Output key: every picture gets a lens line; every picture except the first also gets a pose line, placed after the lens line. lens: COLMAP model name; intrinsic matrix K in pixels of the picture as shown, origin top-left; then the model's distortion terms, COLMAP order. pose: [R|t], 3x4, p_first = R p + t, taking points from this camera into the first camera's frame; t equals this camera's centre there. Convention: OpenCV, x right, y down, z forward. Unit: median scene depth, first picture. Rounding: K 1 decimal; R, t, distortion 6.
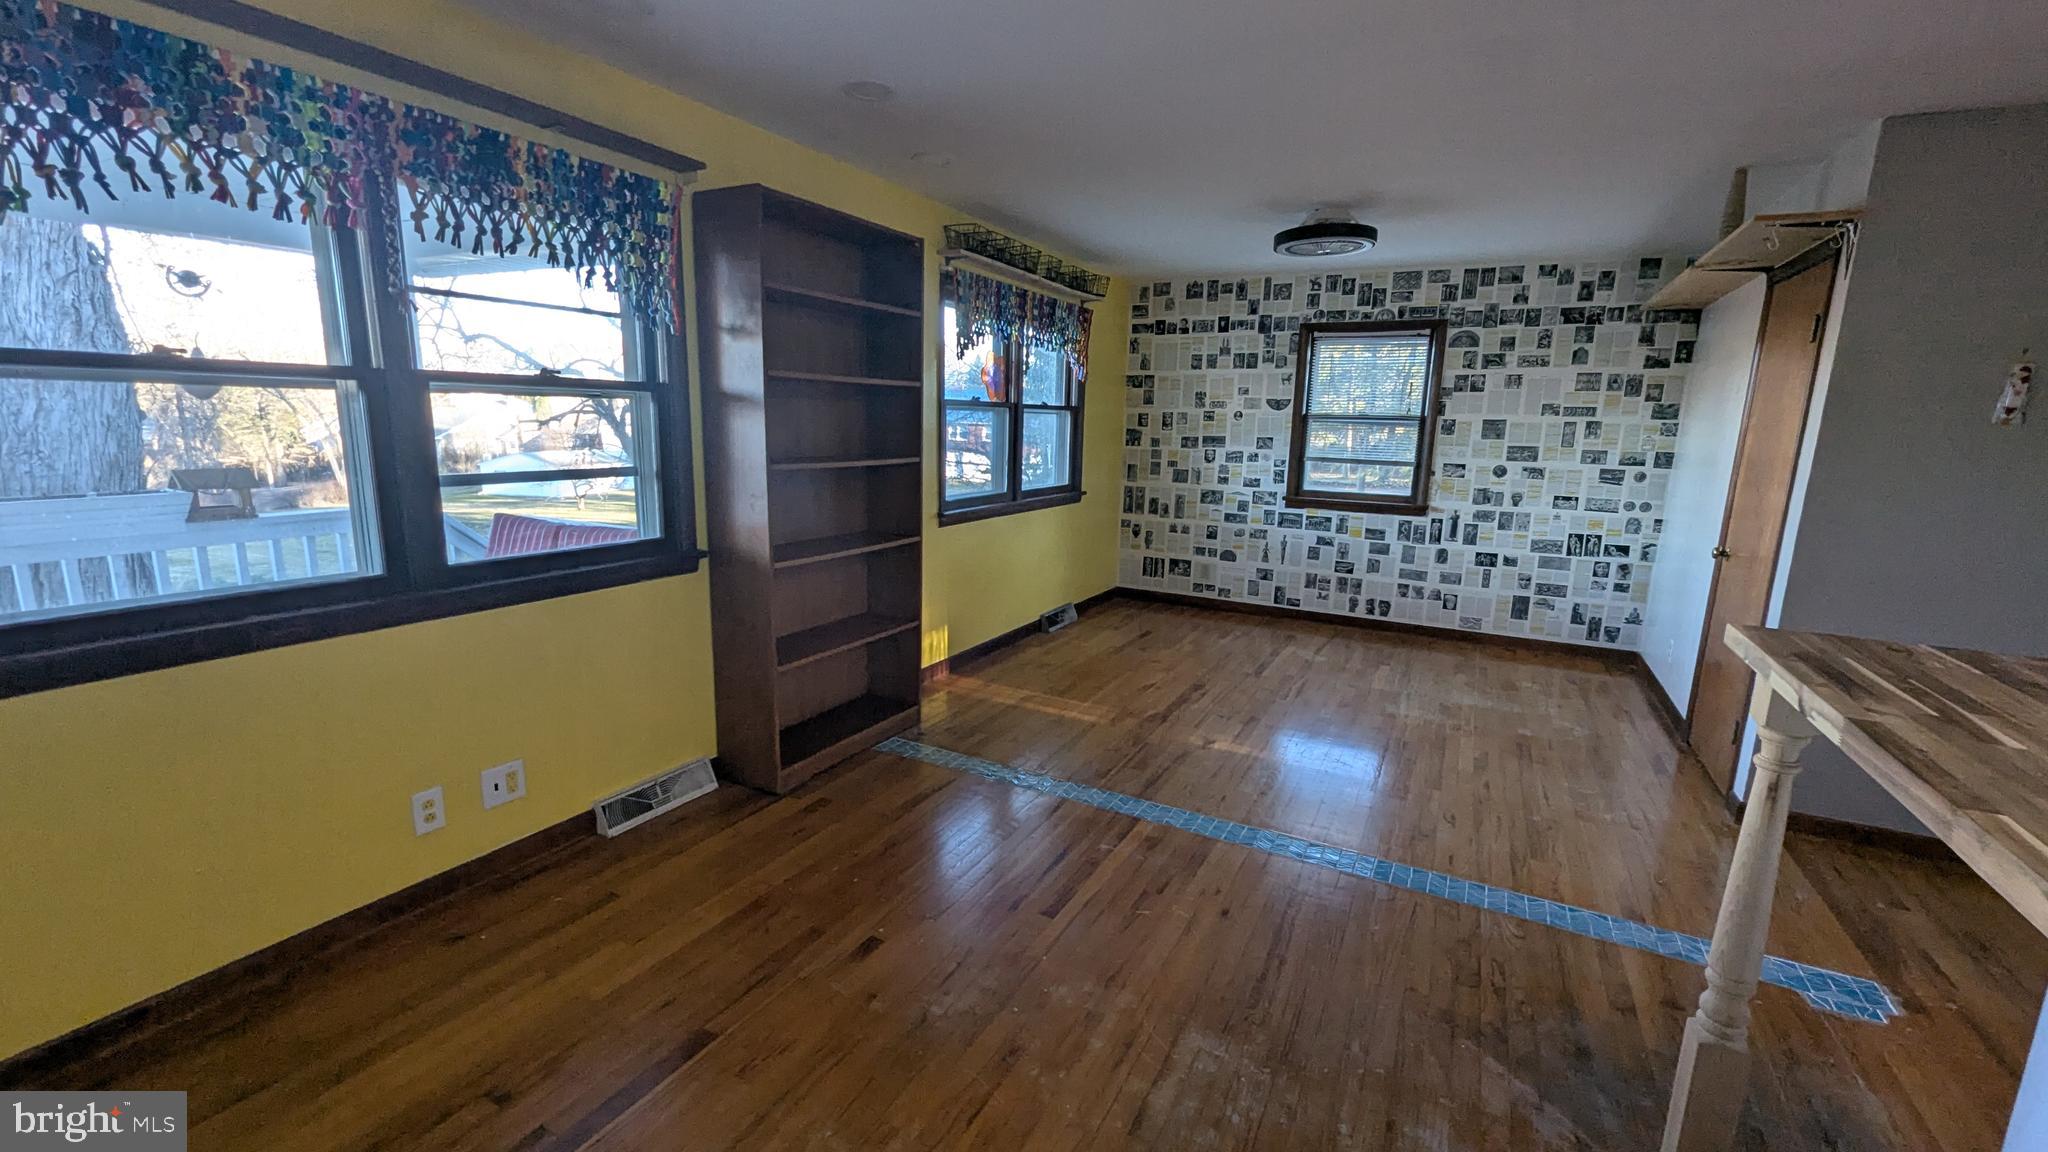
lens RADIAL K [[846.1, 0, 1025.3], [0, 846.1, 582.0], [0, 0, 1]] dist [0.001186, -0.000279]
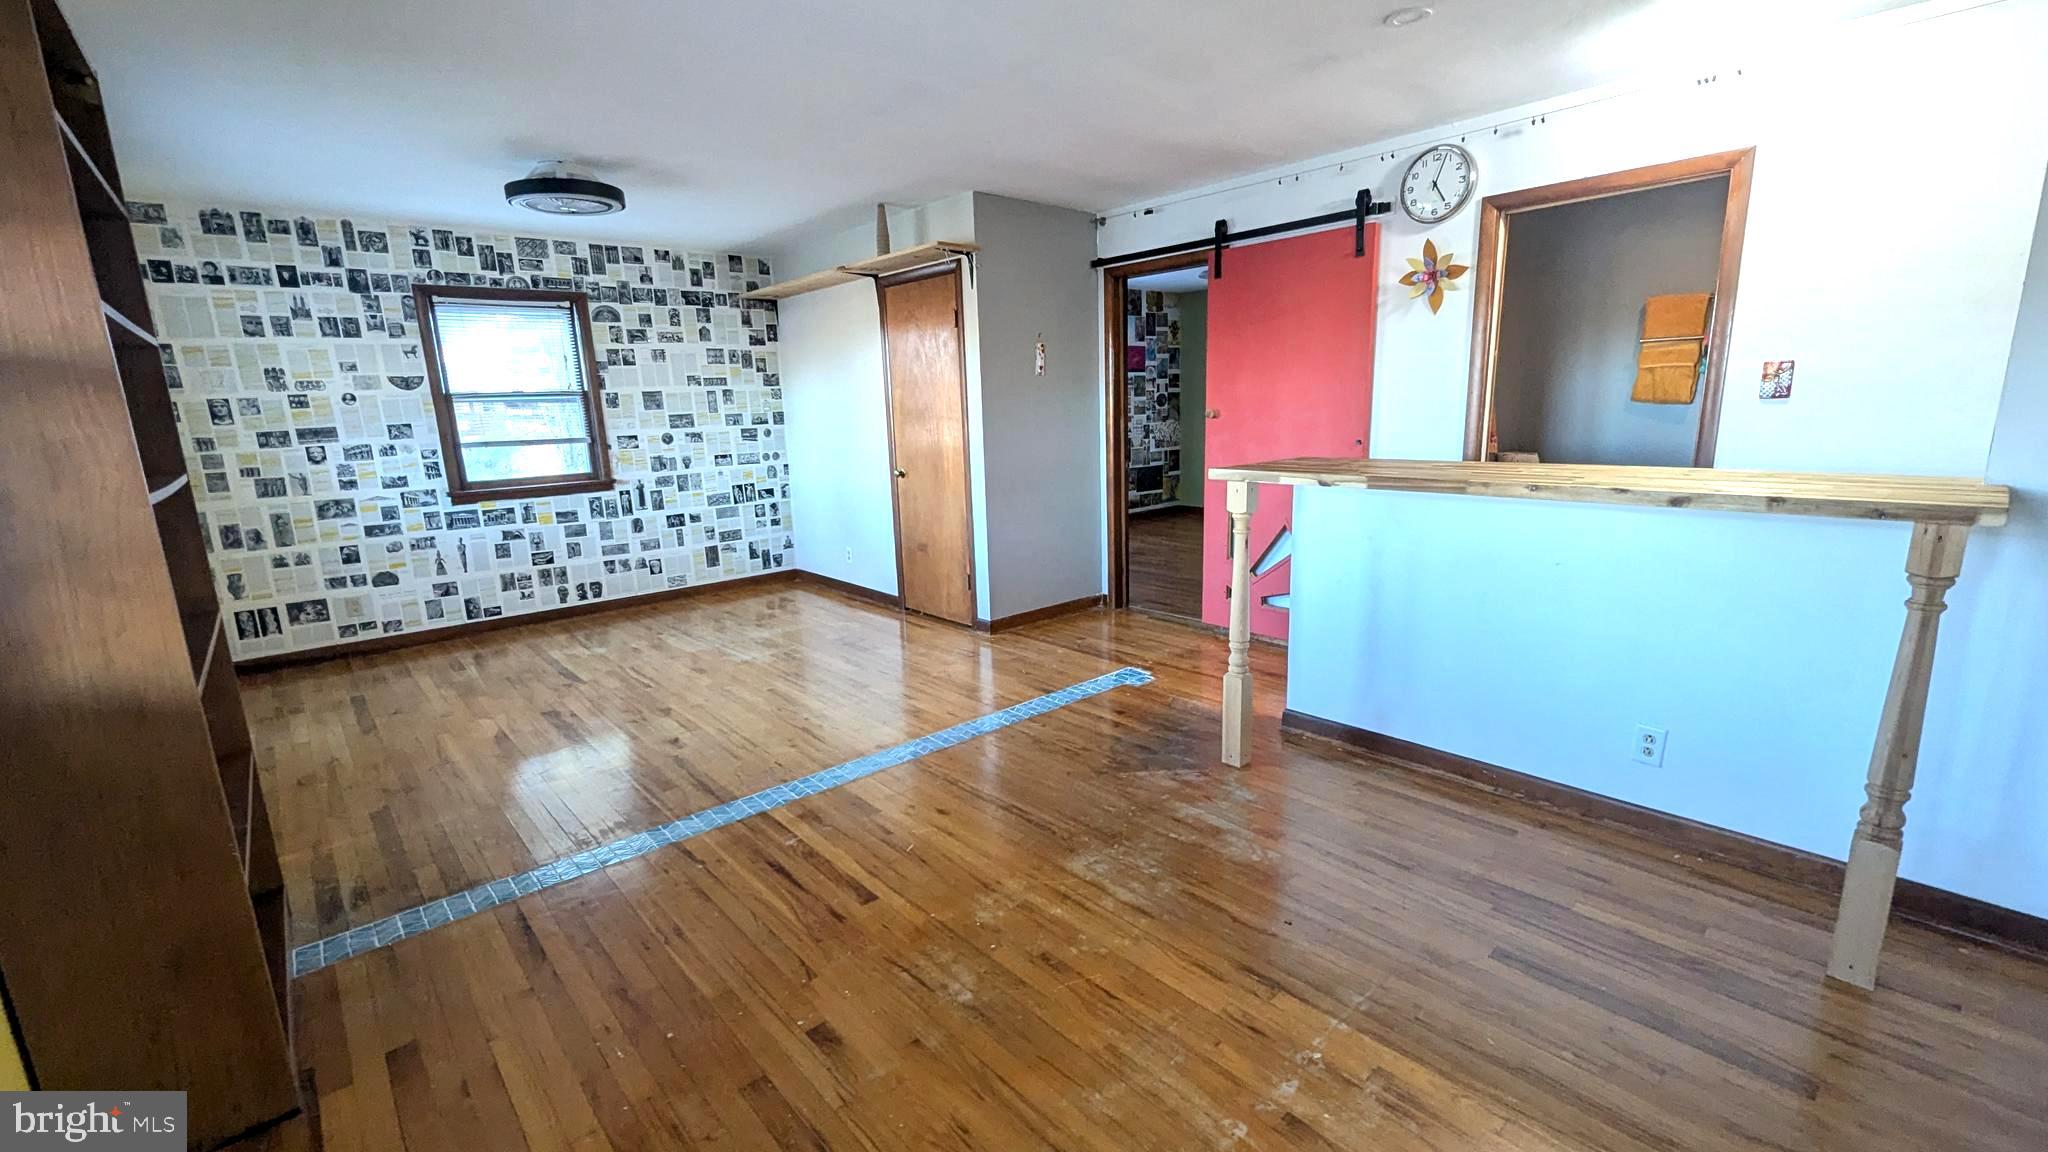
lens RADIAL K [[846.1, 0, 1025.3], [0, 846.1, 582.0], [0, 0, 1]] dist [0.001186, -0.000279]
pose [[0.342159, -0.234650, 0.909872, -0.308062], [0.220359, 0.961352, 0.165060, -0.031062], [-0.913438, 0.144022, 0.380642, 0.187063]]
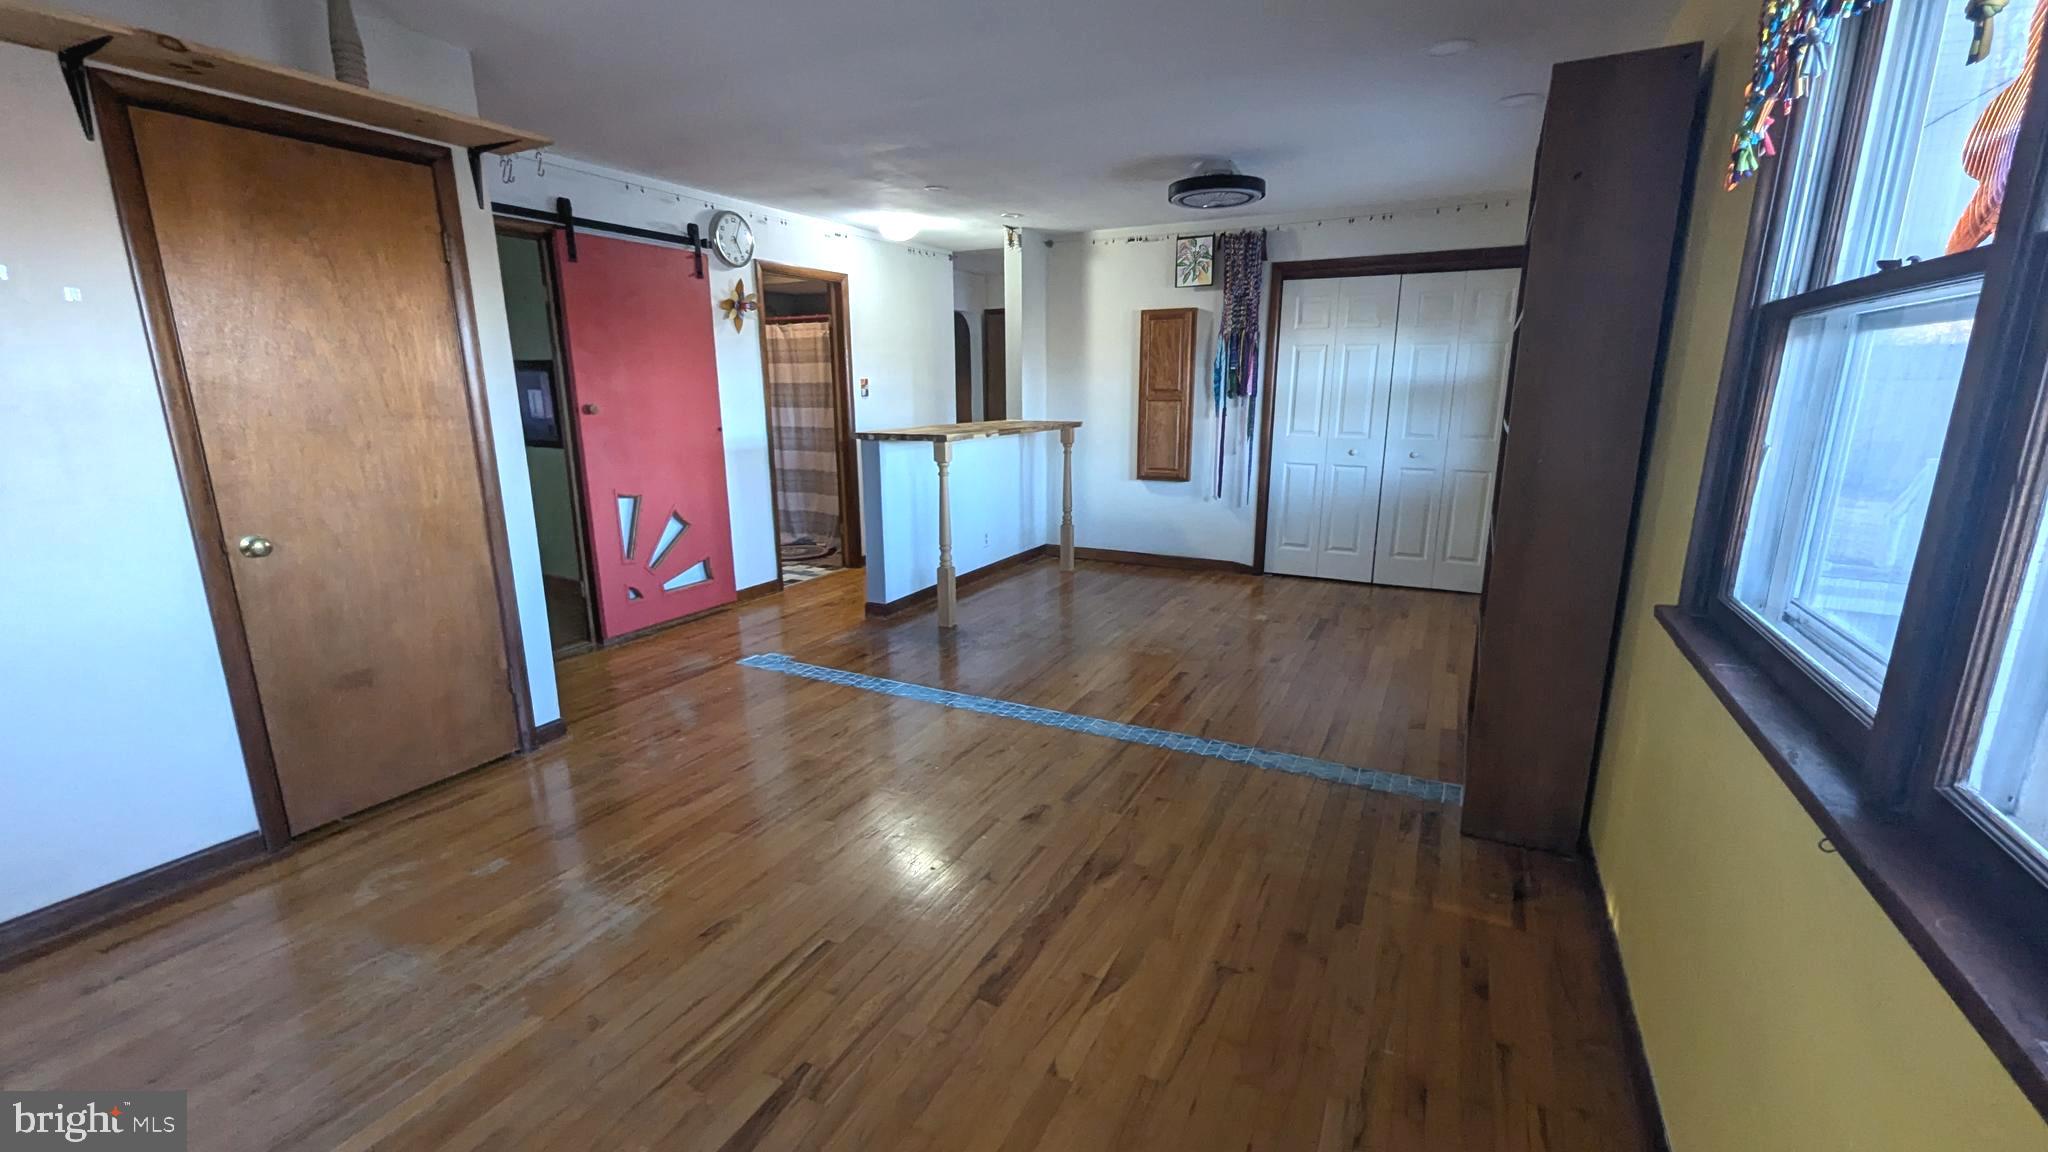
lens RADIAL K [[846.1, 0, 1025.3], [0, 846.1, 582.0], [0, 0, 1]] dist [0.001186, -0.000279]
pose [[-0.999534, -0.021536, -0.021624, 0.165935], [-0.028535, 0.910752, 0.411966, -0.195800], [0.010822, 0.412391, -0.910943, 1.073490]]
